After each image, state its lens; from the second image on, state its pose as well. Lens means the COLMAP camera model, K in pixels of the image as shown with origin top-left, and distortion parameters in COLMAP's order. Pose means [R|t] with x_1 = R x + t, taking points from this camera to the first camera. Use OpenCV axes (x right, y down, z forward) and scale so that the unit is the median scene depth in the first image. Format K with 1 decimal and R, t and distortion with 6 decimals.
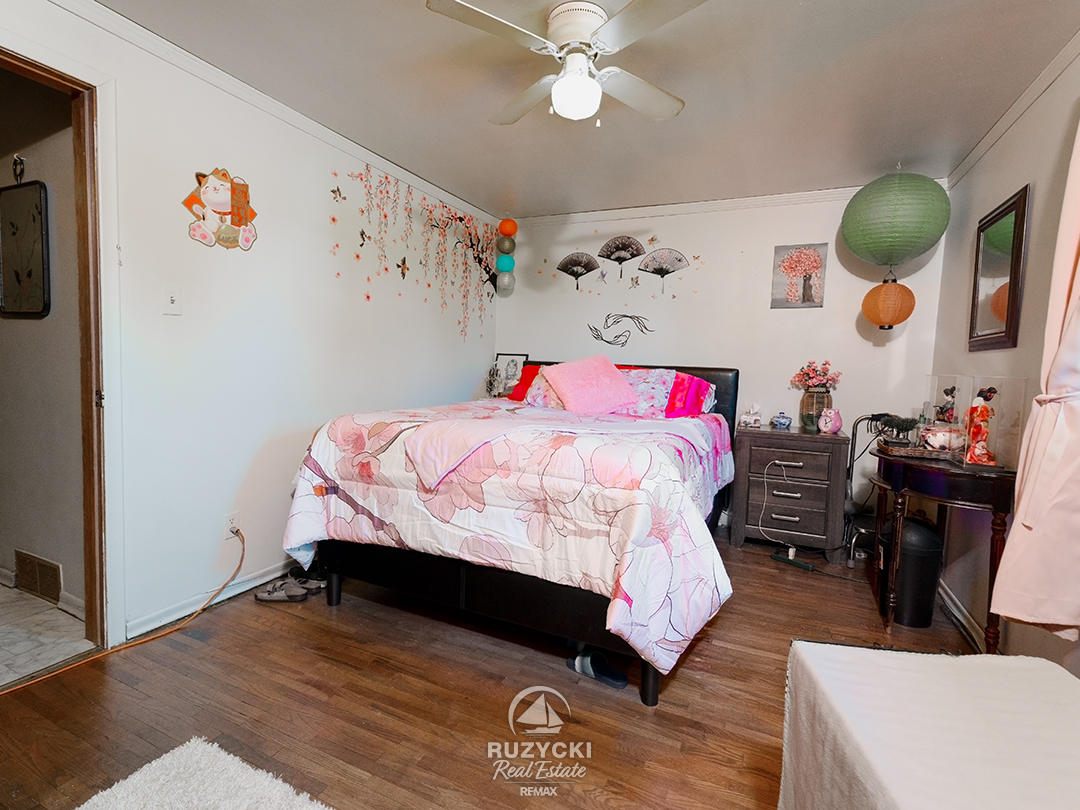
lens RADIAL K [[507.7, 0, 540.0], [0, 507.7, 405.0], [0, 0, 1]] dist [0.002112, 0.000000]
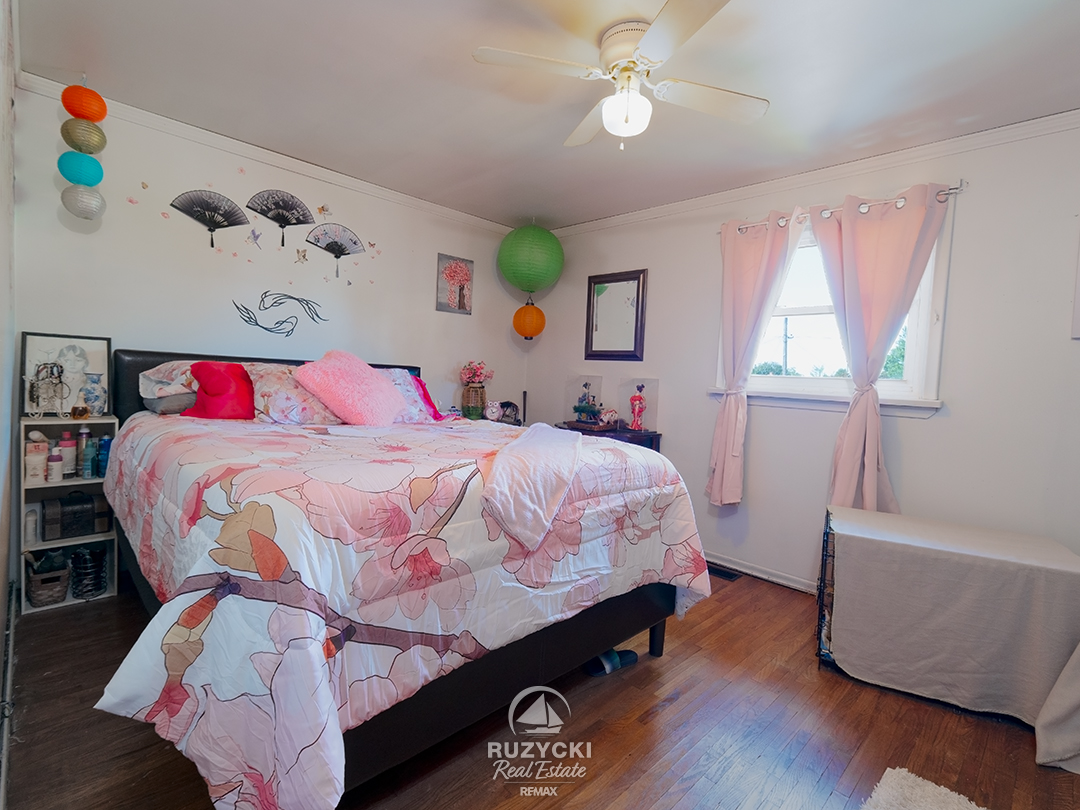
lens RADIAL K [[520.2, 0, 540.0], [0, 520.2, 405.0], [0, 0, 1]] dist [-0.000138, -0.000153]
pose [[0.353873, -0.071771, 0.932536, -0.539652], [0.038493, 0.997324, 0.062150, -0.054210], [-0.934501, 0.013903, 0.355689, 0.433453]]
